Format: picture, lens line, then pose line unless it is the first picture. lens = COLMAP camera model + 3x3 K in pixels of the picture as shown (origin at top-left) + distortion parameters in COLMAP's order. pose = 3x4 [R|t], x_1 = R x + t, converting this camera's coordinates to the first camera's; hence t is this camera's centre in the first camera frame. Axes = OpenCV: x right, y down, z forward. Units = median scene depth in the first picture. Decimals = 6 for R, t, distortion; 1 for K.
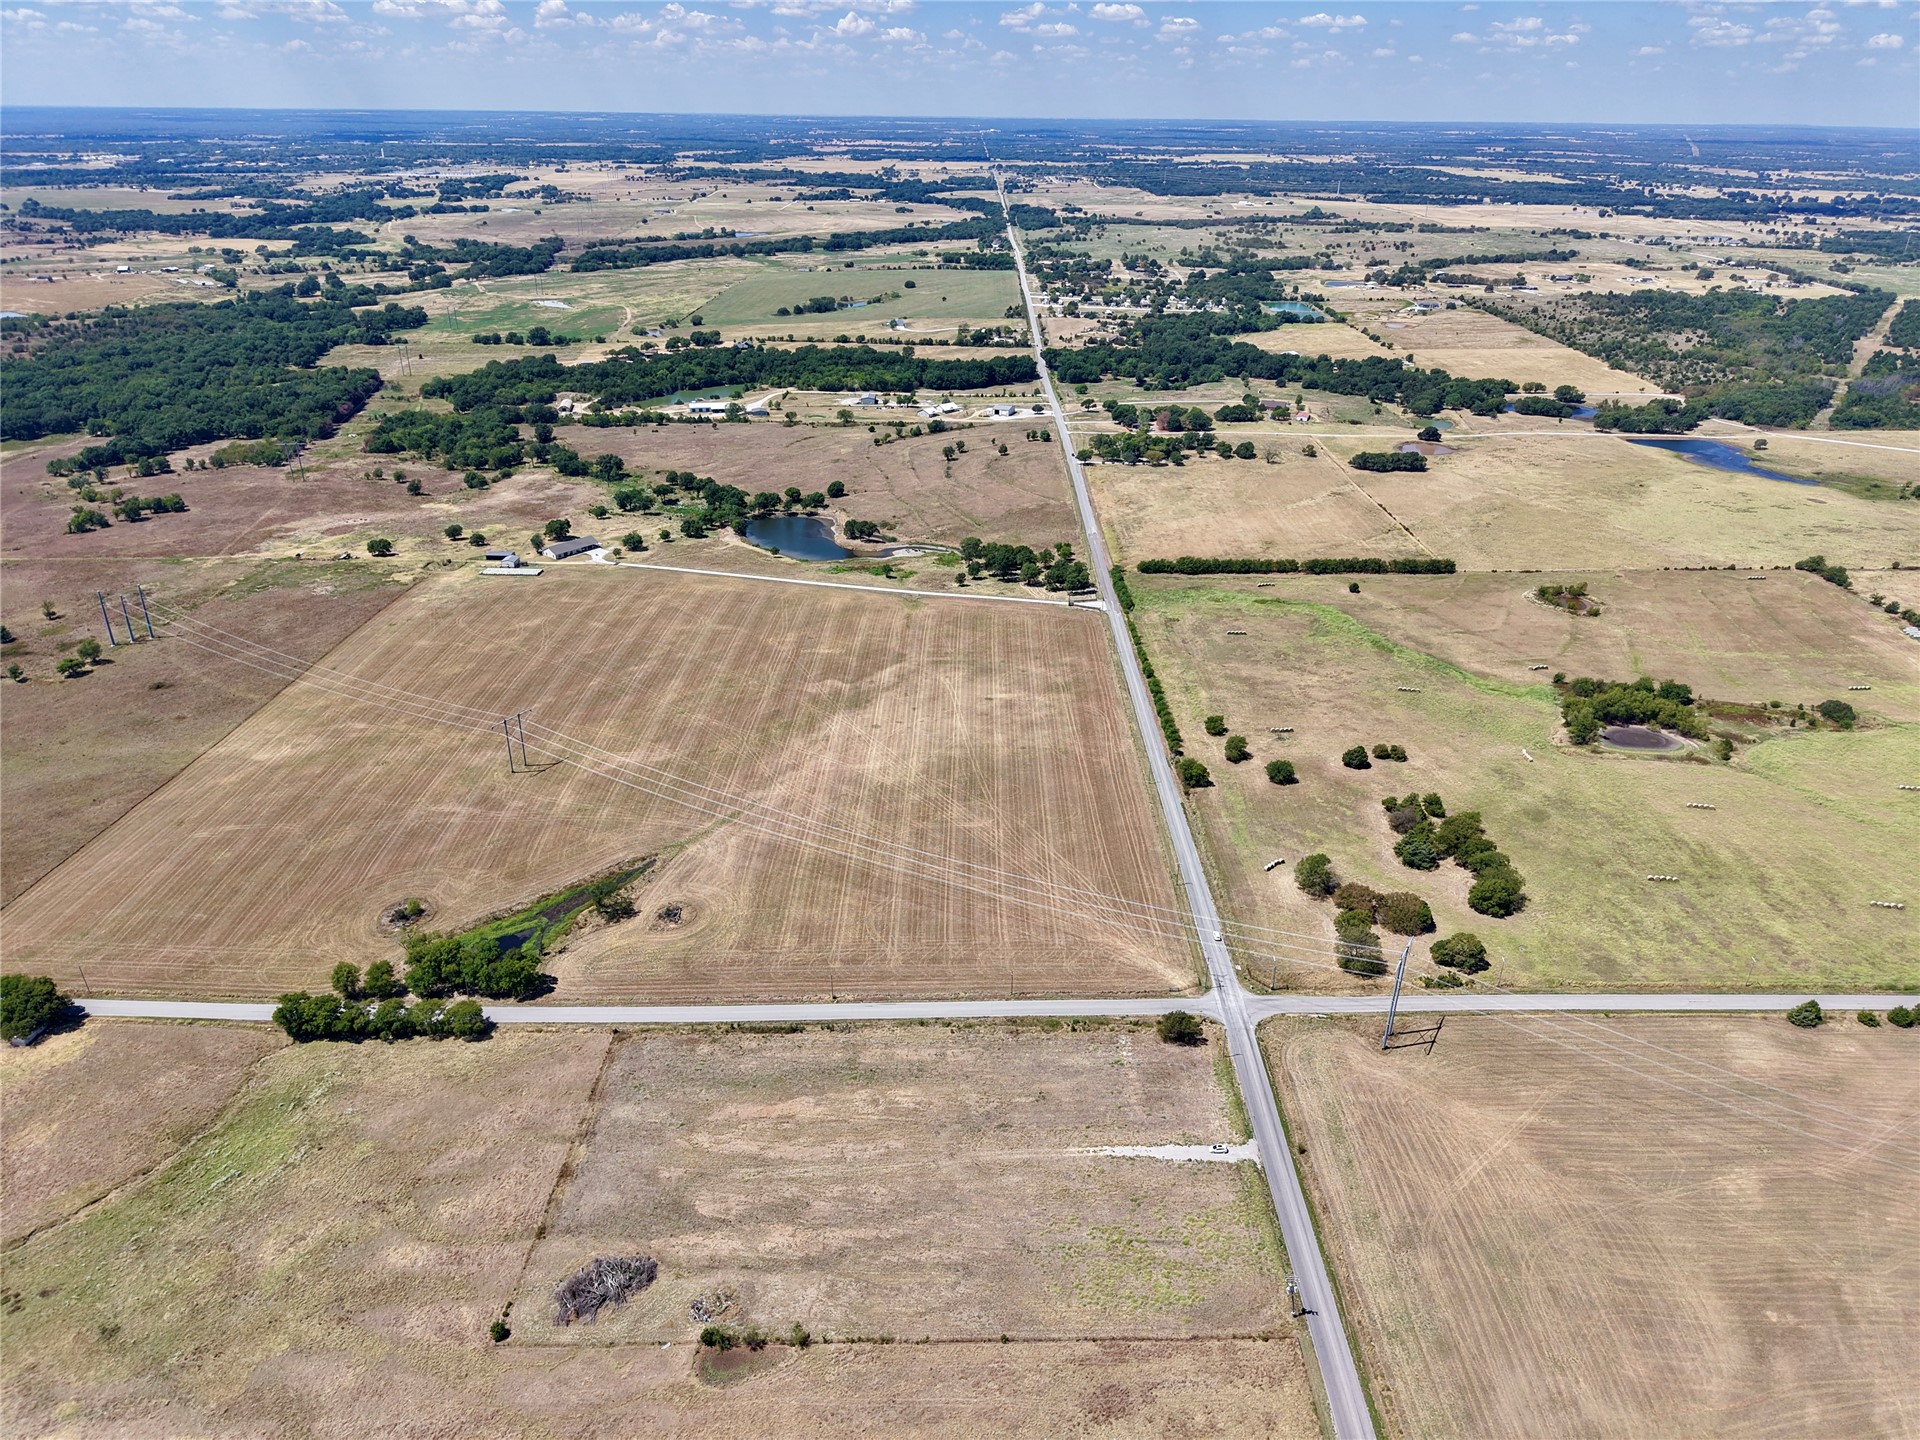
lens RADIAL K [[1282.5, 0, 960.0], [0, 1282.5, 720.0], [0, 0, 1]] dist [0.037971, -0.041139]
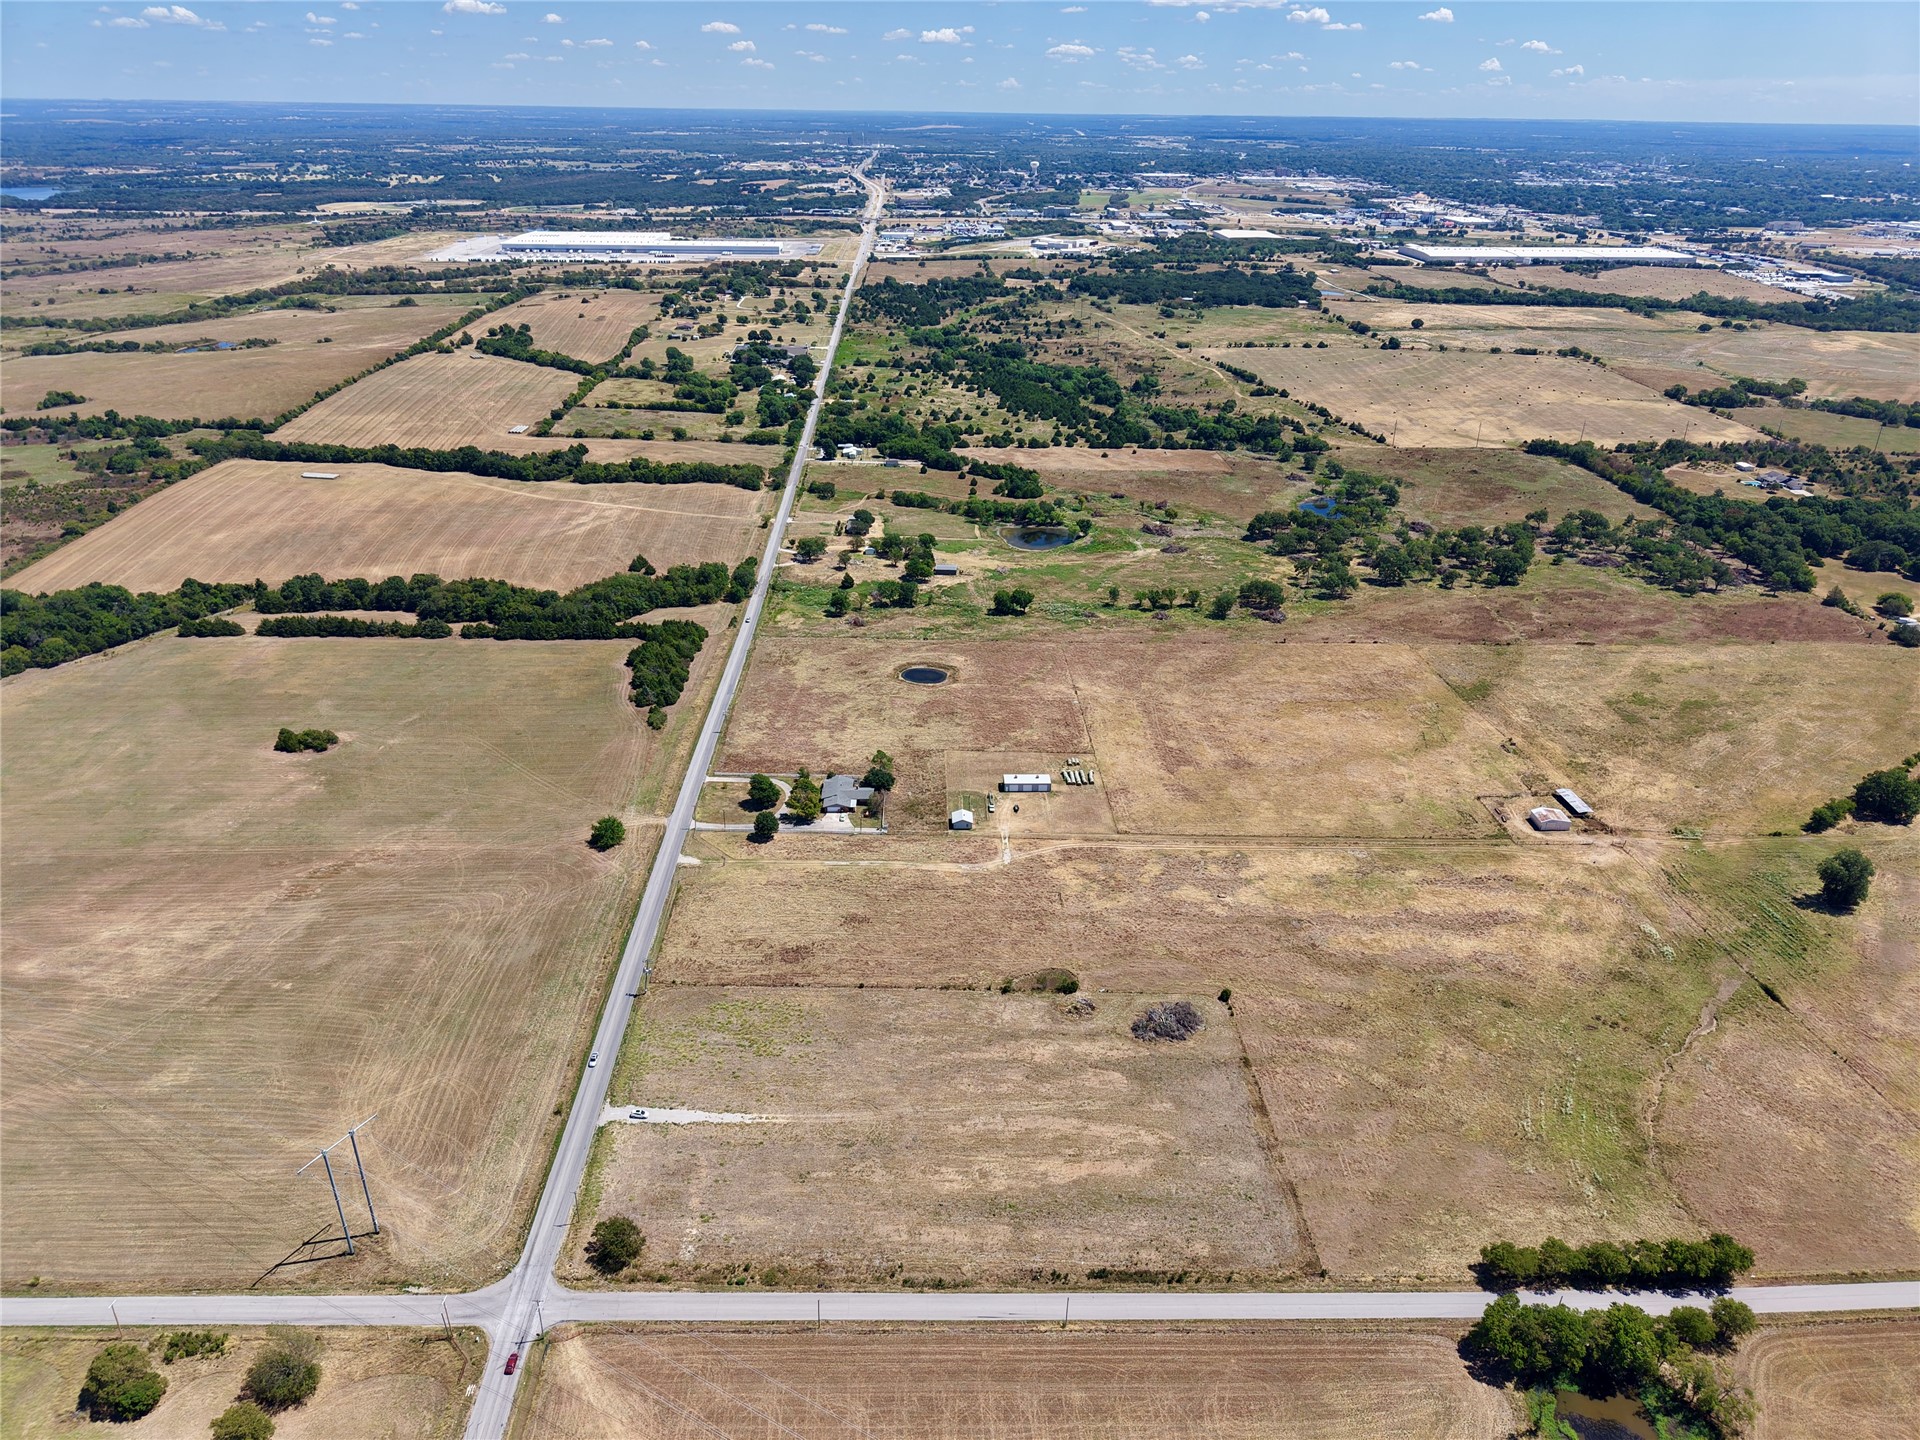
lens RADIAL K [[1282.5, 0, 960.0], [0, 1282.5, 720.0], [0, 0, 1]] dist [0.037971, -0.041139]
pose [[-0.998780, -0.001823, -0.049350, -0.002707], [-0.039674, 0.624674, 0.779877, -0.636475], [0.029406, 0.780883, -0.623985, 1.328379]]
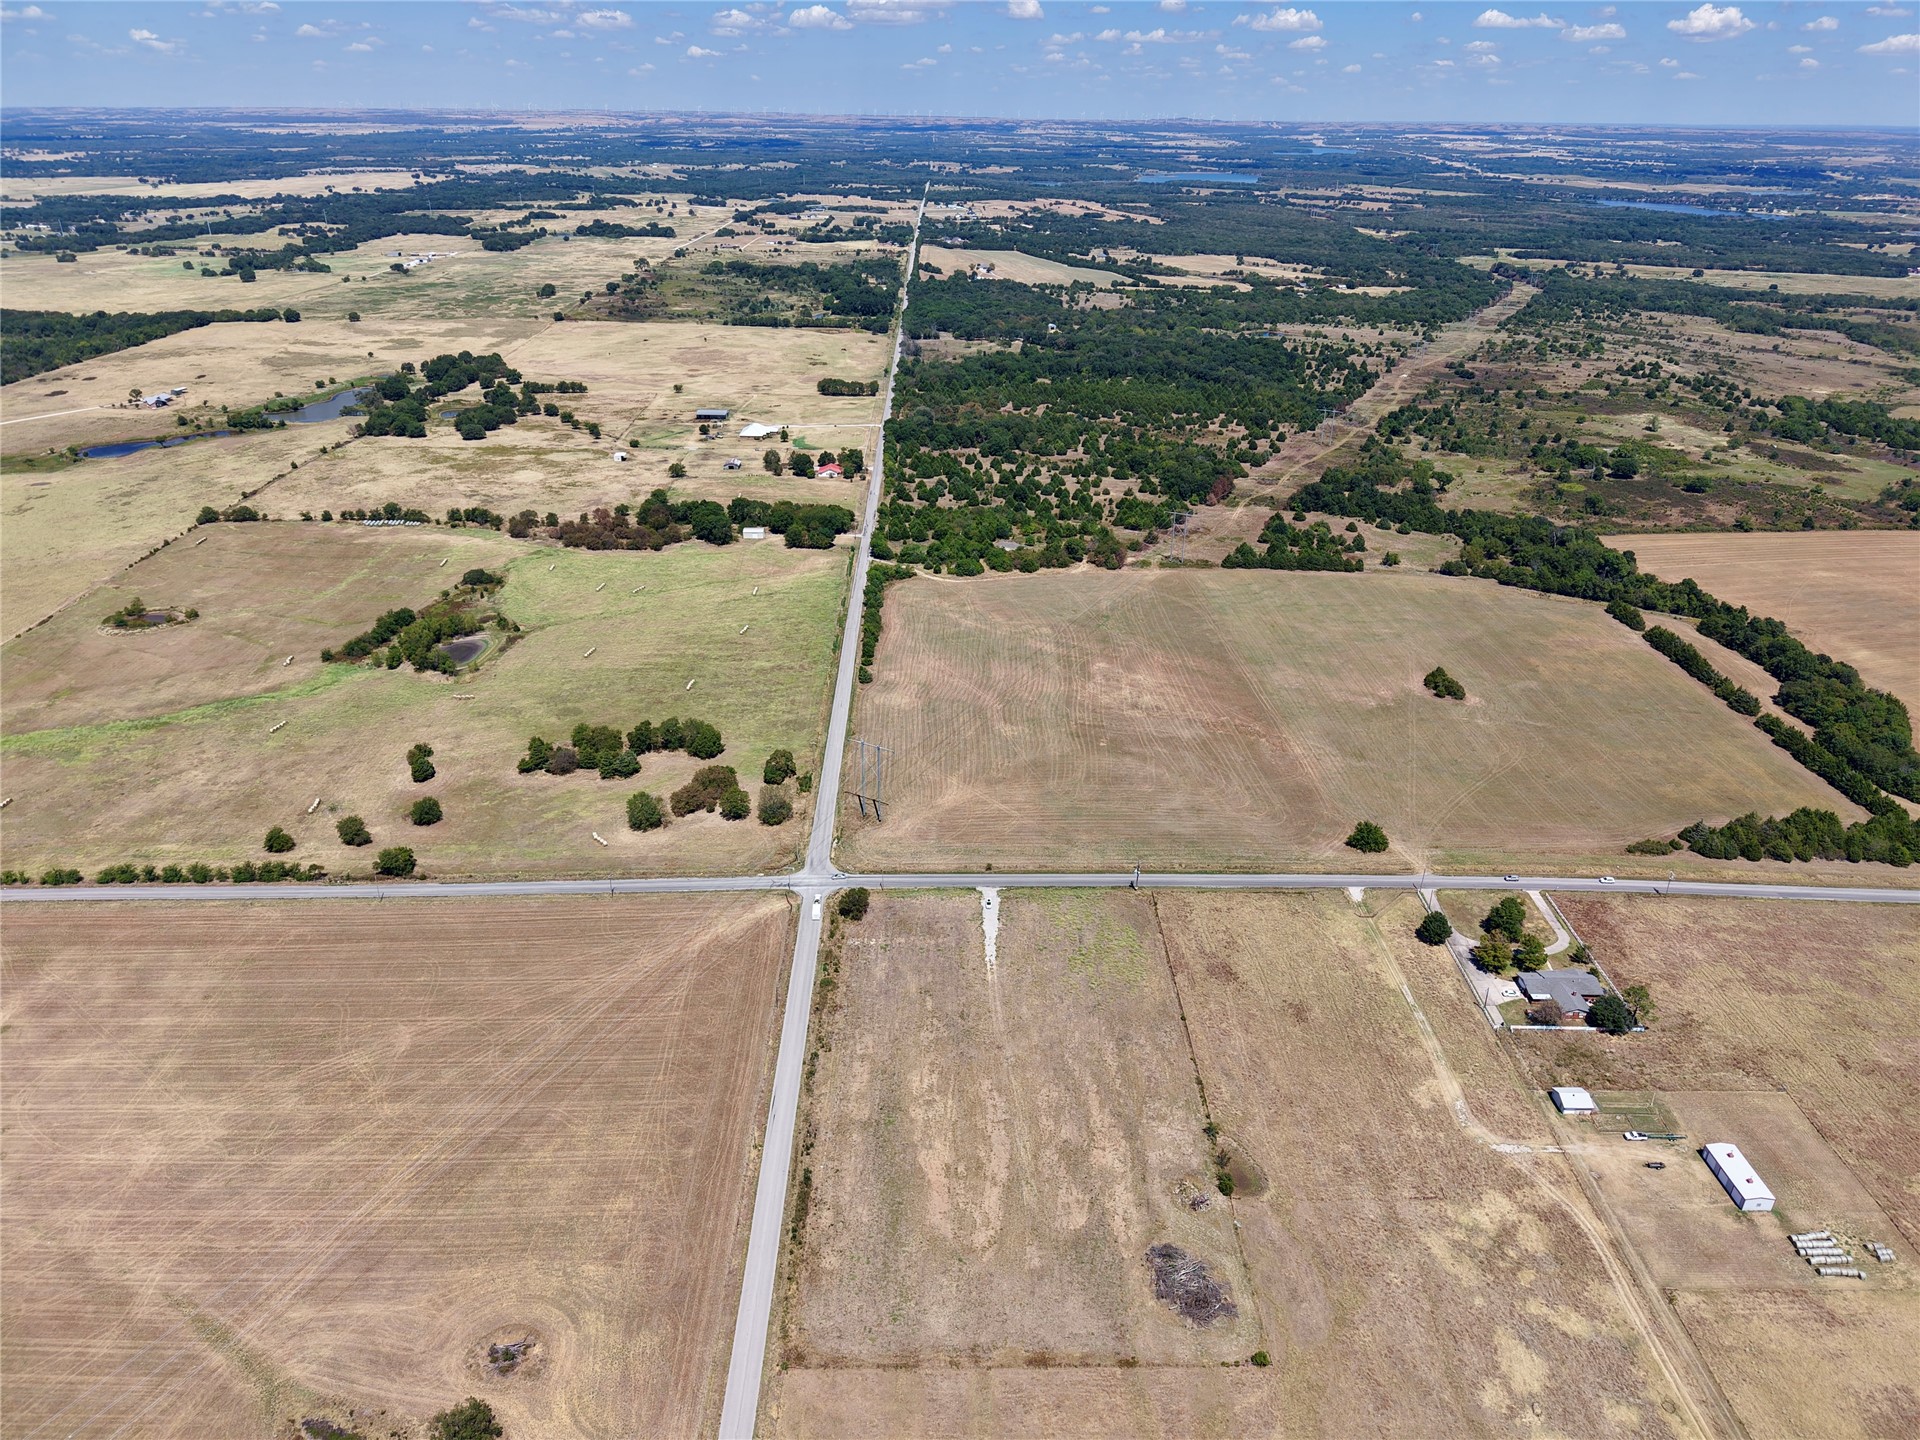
lens RADIAL K [[1282.5, 0, 960.0], [0, 1282.5, 720.0], [0, 0, 1]] dist [0.037971, -0.041139]
pose [[-0.023965, -0.441126, 0.897125, -0.830932], [0.422450, 0.808856, 0.409009, -0.340268], [-0.906069, 0.388793, 0.166970, 0.699163]]
